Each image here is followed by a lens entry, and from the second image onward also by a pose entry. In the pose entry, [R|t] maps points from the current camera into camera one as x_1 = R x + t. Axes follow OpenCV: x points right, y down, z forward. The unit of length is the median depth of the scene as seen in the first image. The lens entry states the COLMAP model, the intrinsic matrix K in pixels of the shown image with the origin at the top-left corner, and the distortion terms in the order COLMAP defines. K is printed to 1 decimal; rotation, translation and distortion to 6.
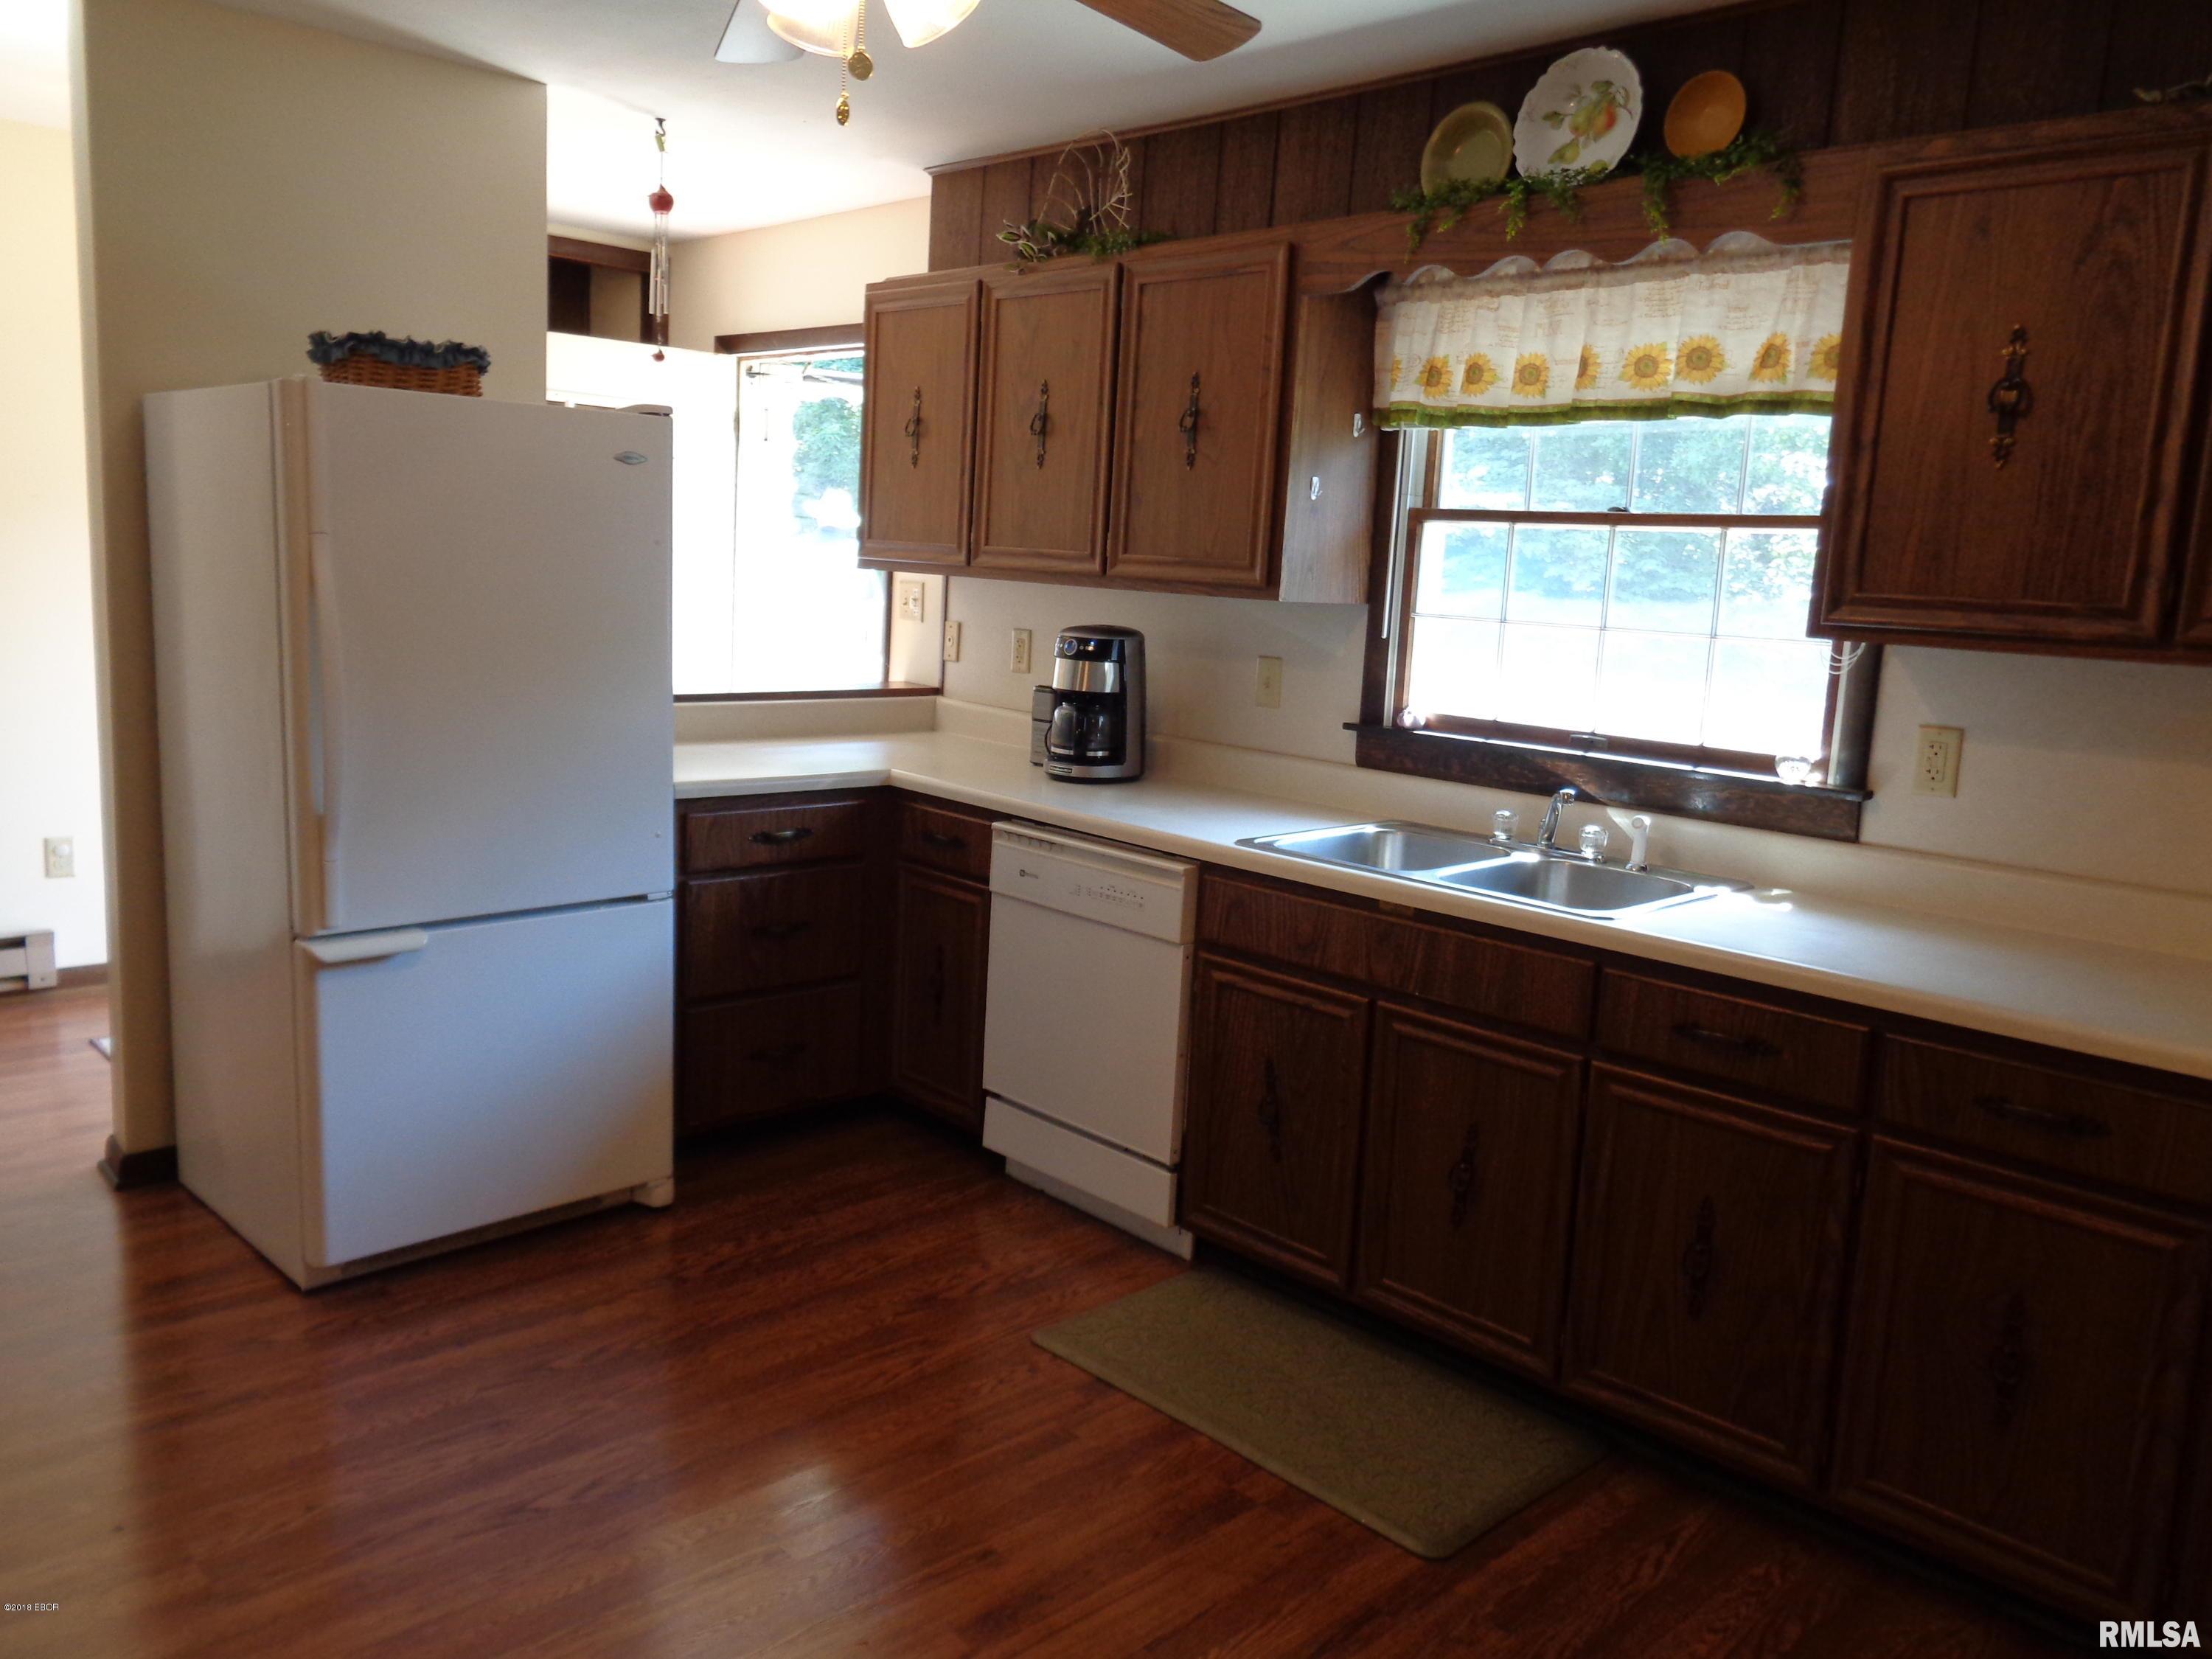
lens RADIAL K [[1653.0, 0, 1106.0], [0, 1653.0, 829.5], [0, 0, 1]] dist [-0.003650, -0.000722]
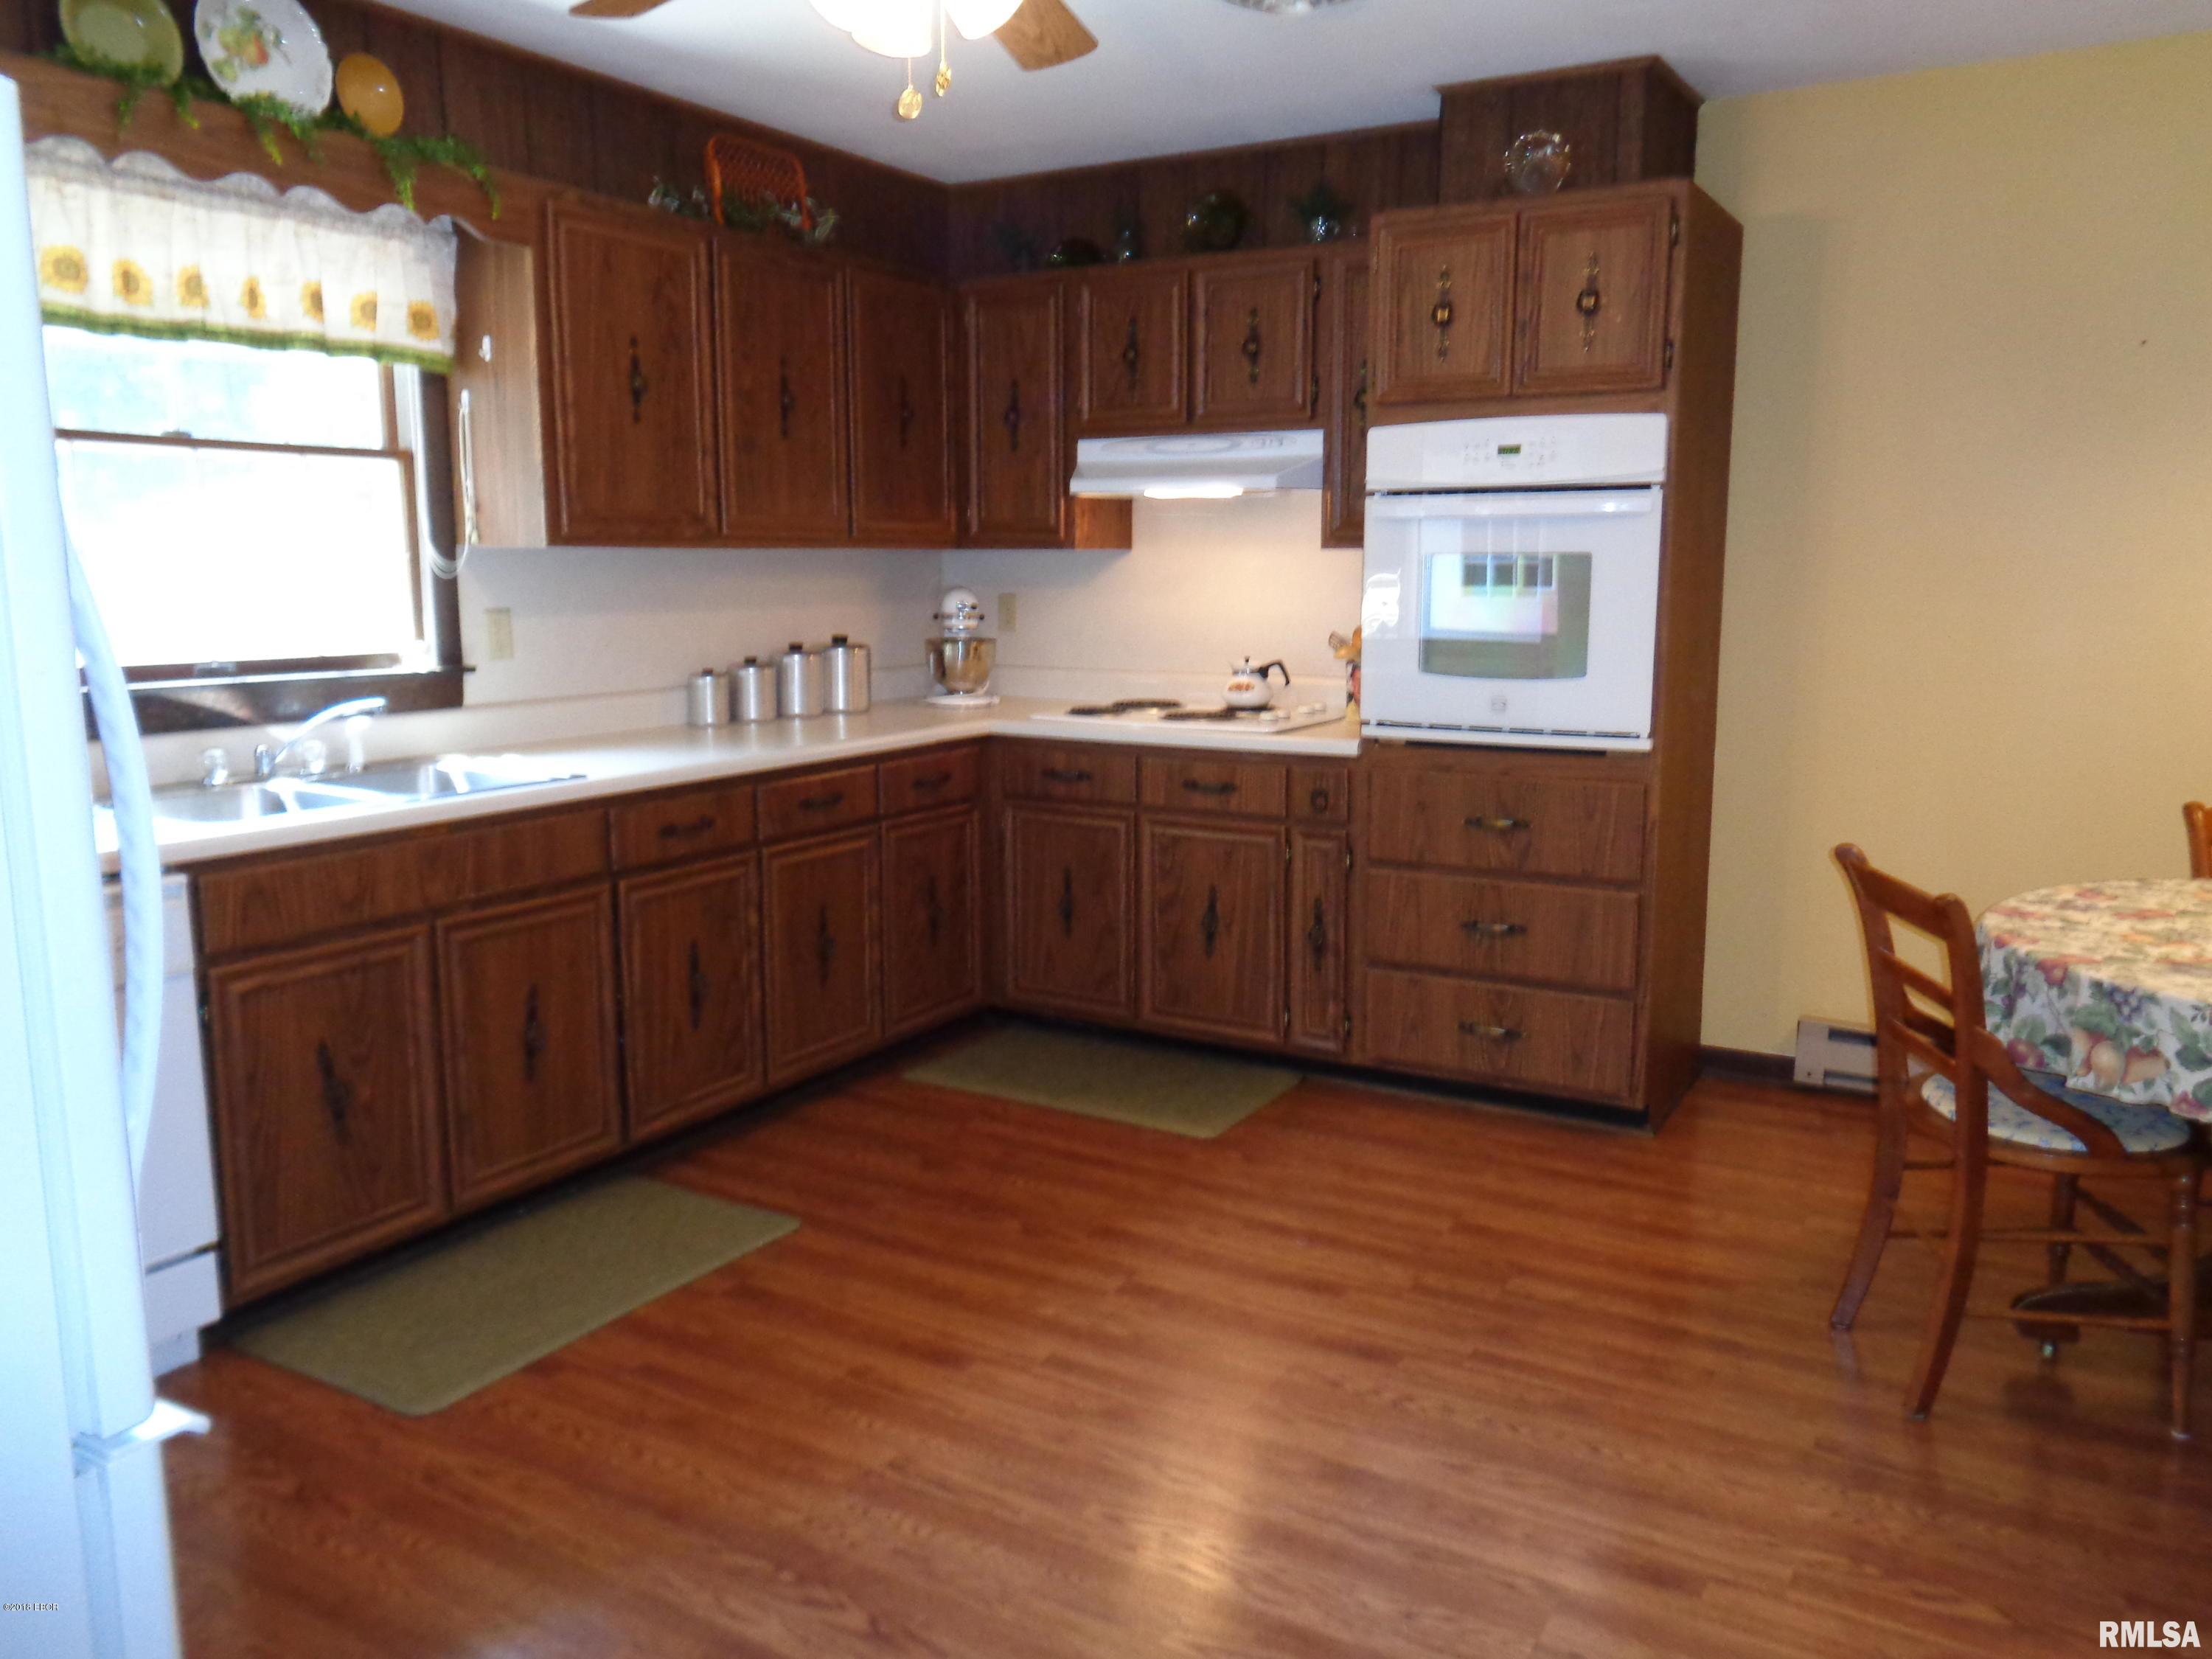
lens RADIAL K [[1661.0, 0, 1107.7], [0, 1661.0, 833.8], [0, 0, 1]] dist [0.003022, 0.005427]
pose [[-0.265044, -0.205960, 0.941983, -0.859548], [0.139439, 0.958466, 0.248798, -0.139680], [-0.954101, 0.197292, -0.225316, 0.777458]]
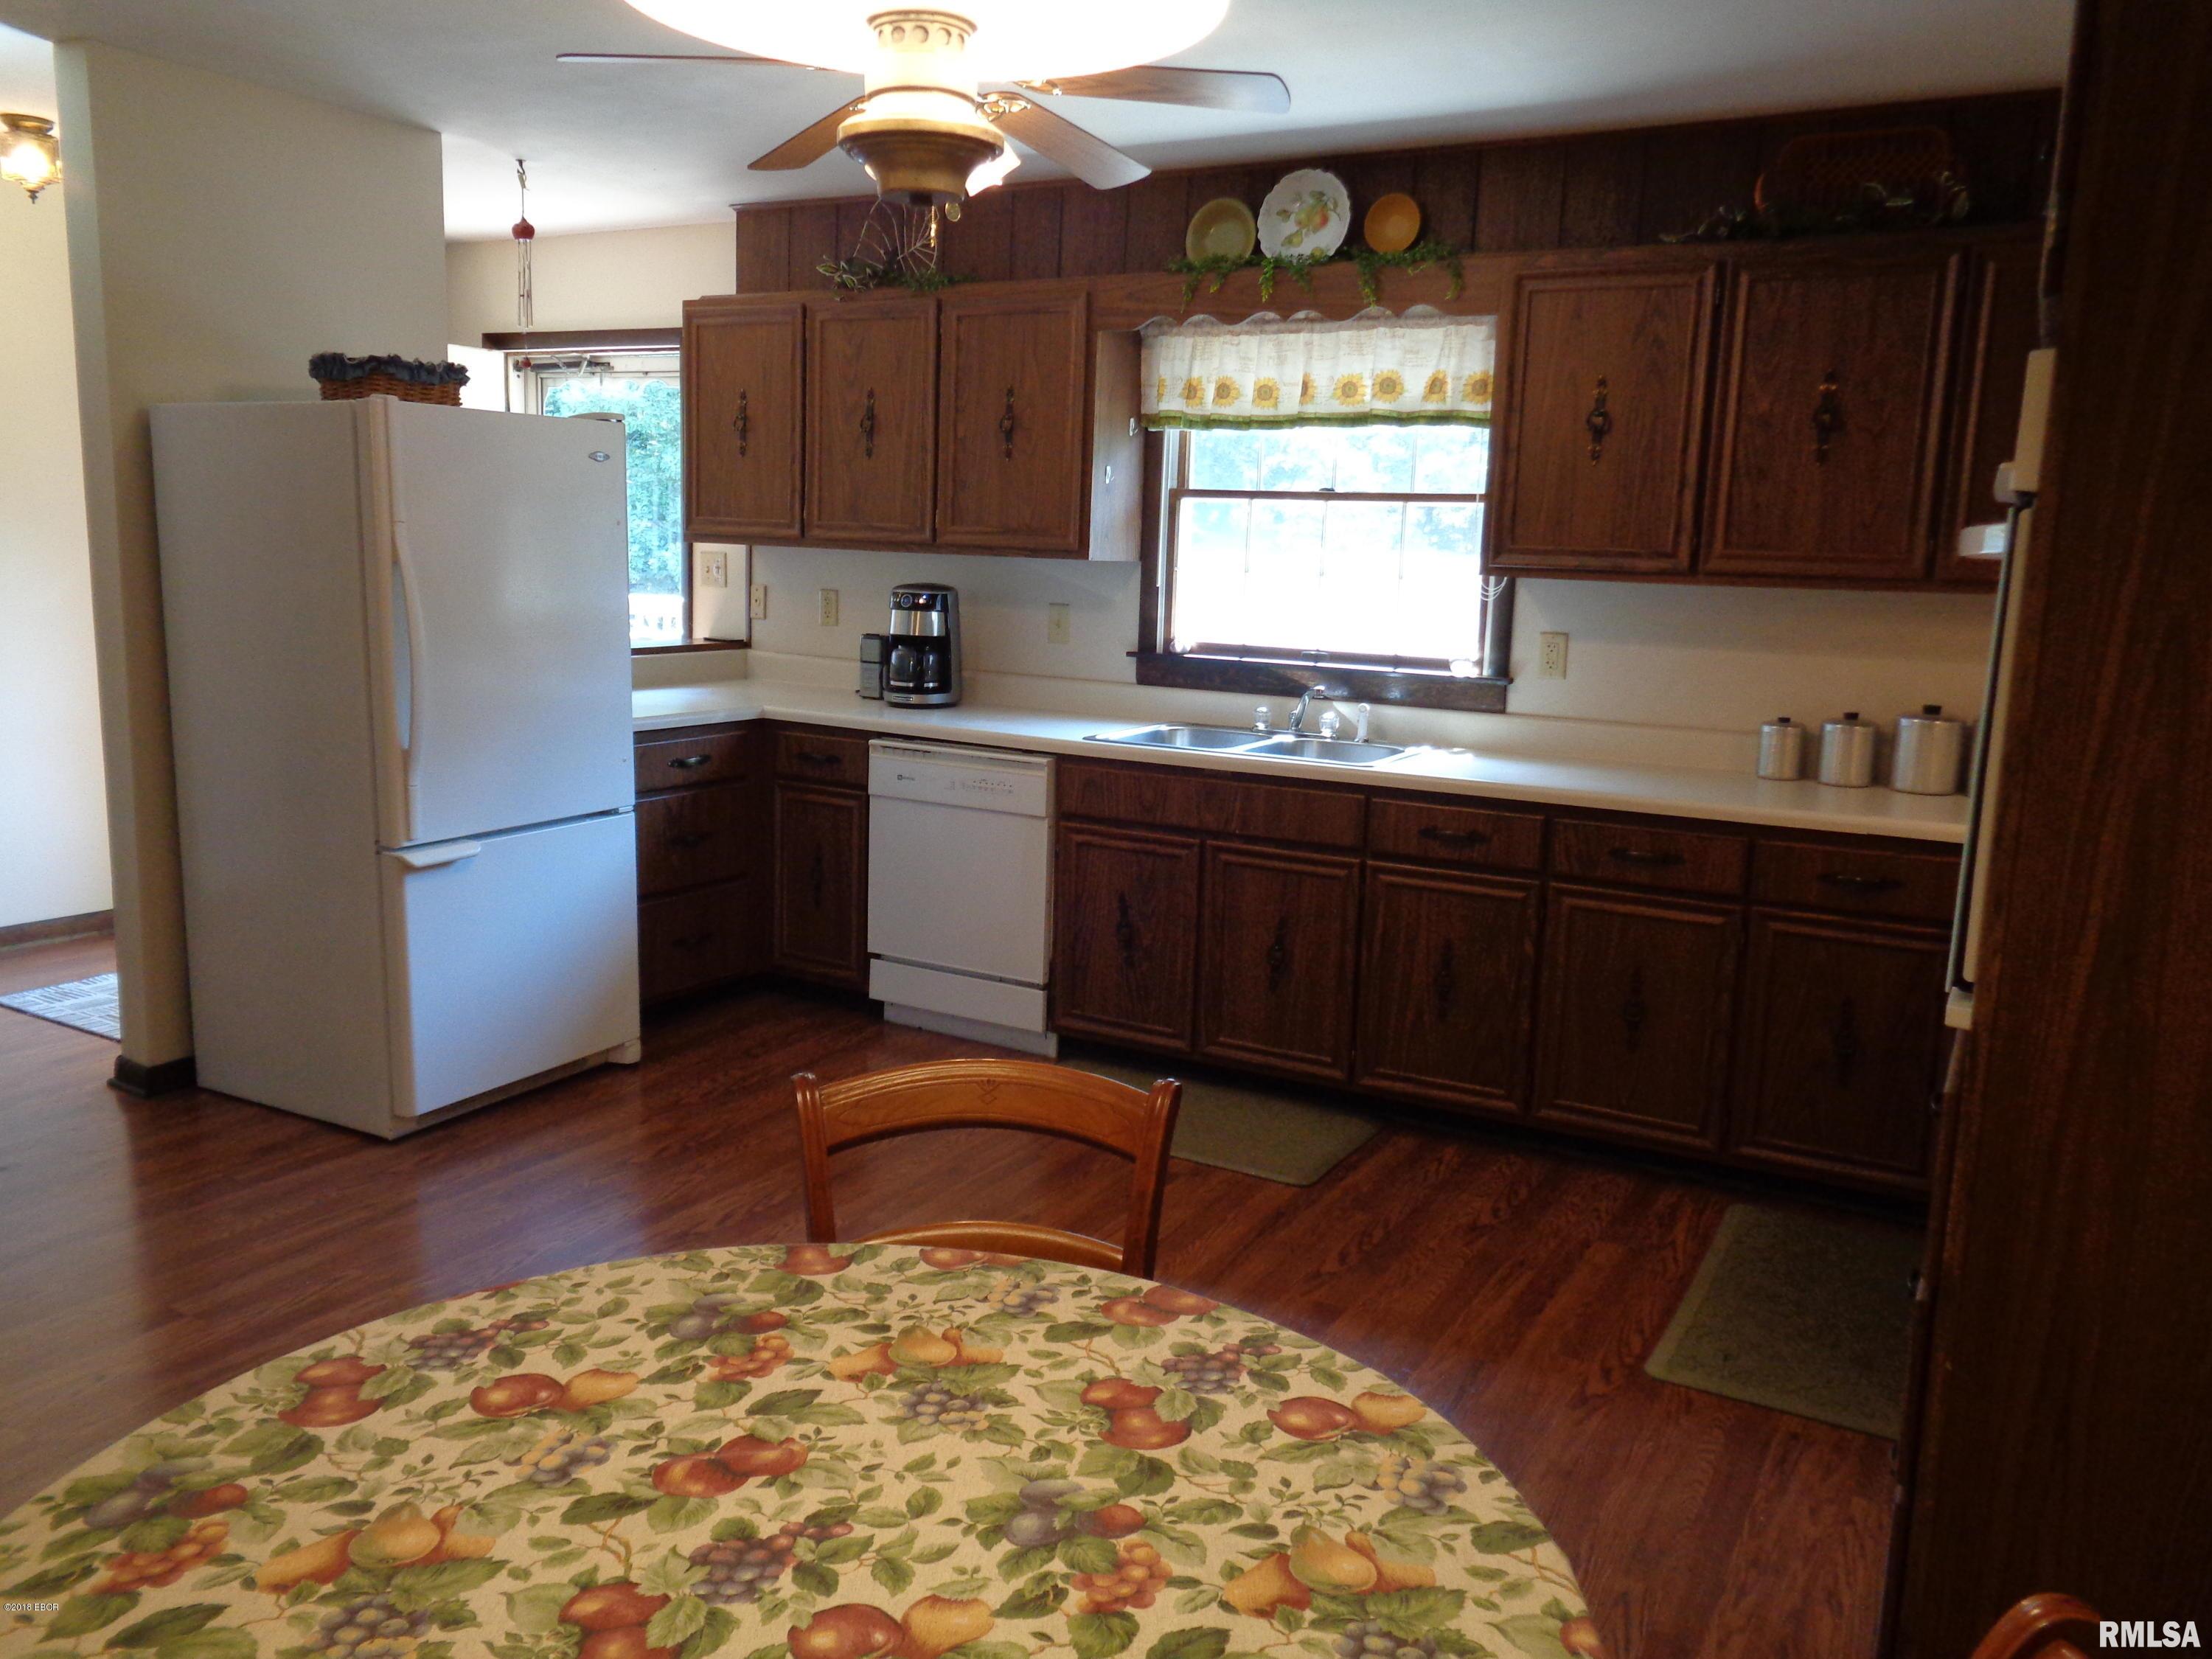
lens RADIAL K [[1650.5, 0, 1103.9], [0, 1650.5, 838.4], [0, 0, 1]] dist [-0.011272, 0.004028]
pose [[0.958538, -0.068702, 0.276561, -0.294304], [0.061159, 0.997485, 0.035821, 0.042851], [-0.278326, -0.017422, 0.960329, -0.315152]]
